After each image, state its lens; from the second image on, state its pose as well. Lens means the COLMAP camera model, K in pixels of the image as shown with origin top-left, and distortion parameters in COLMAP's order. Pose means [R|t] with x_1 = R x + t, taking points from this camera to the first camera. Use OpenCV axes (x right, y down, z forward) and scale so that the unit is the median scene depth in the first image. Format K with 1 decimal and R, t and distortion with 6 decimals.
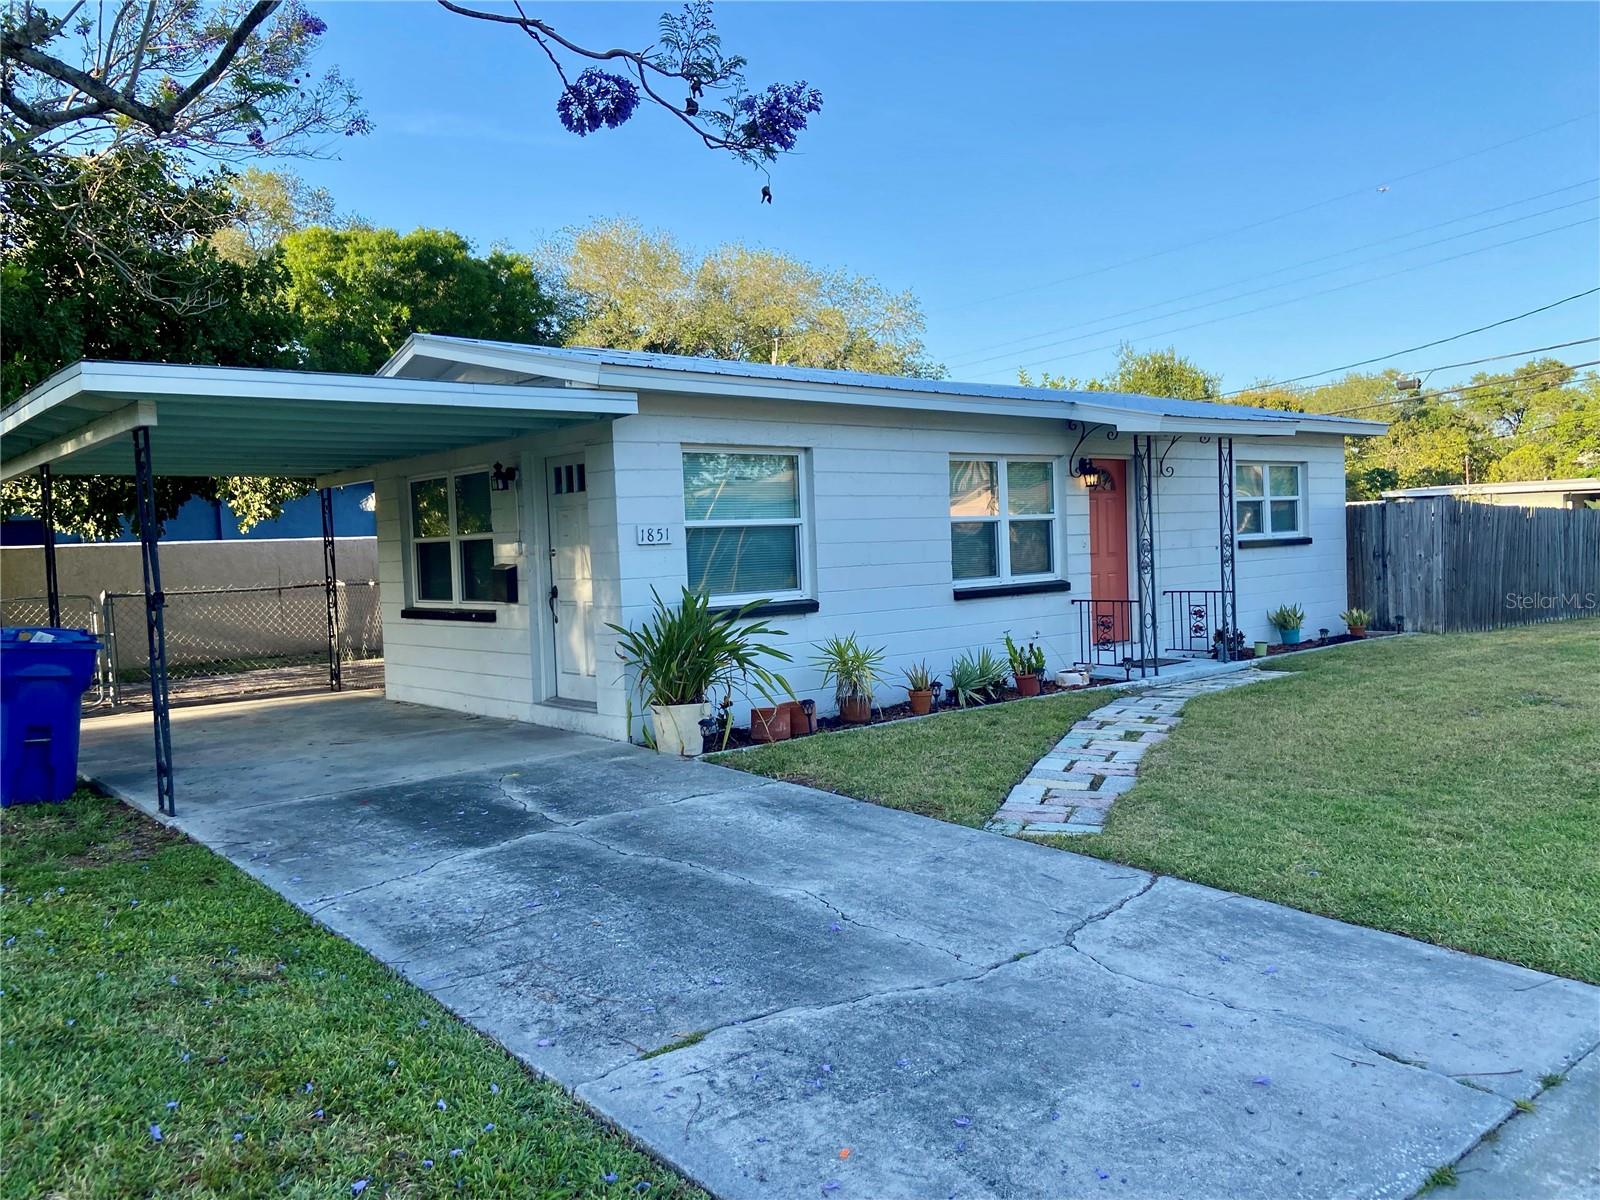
lens RADIAL K [[1073.8, 0, 800.0], [0, 1073.8, 600.0], [0, 0, 1]] dist [0.055359, 0.000191]
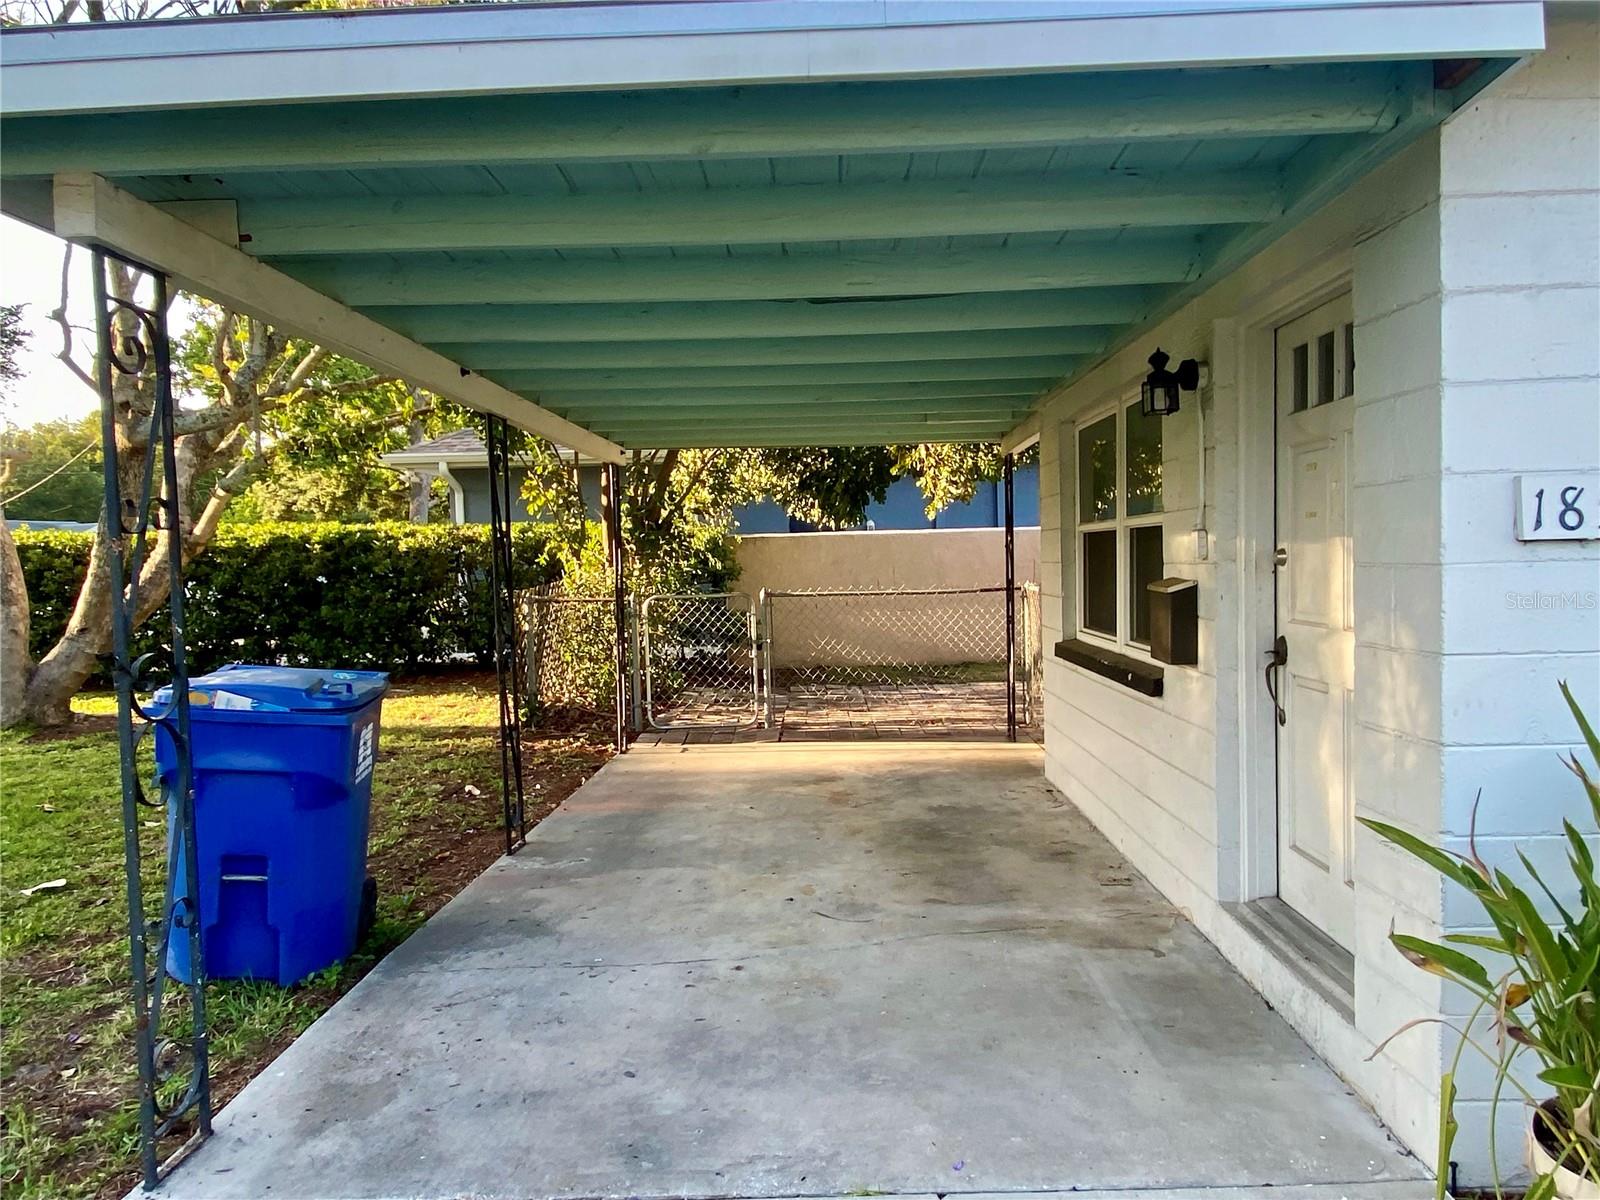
lens RADIAL K [[1104.3, 0, 800.0], [0, 1104.3, 600.0], [0, 0, 1]] dist [0.031085, -0.001055]
pose [[0.750335, 0.048590, -0.659270, -0.084327], [-0.044067, 0.998753, 0.023458, -0.029034], [0.659588, 0.011451, 0.751540, 0.552312]]
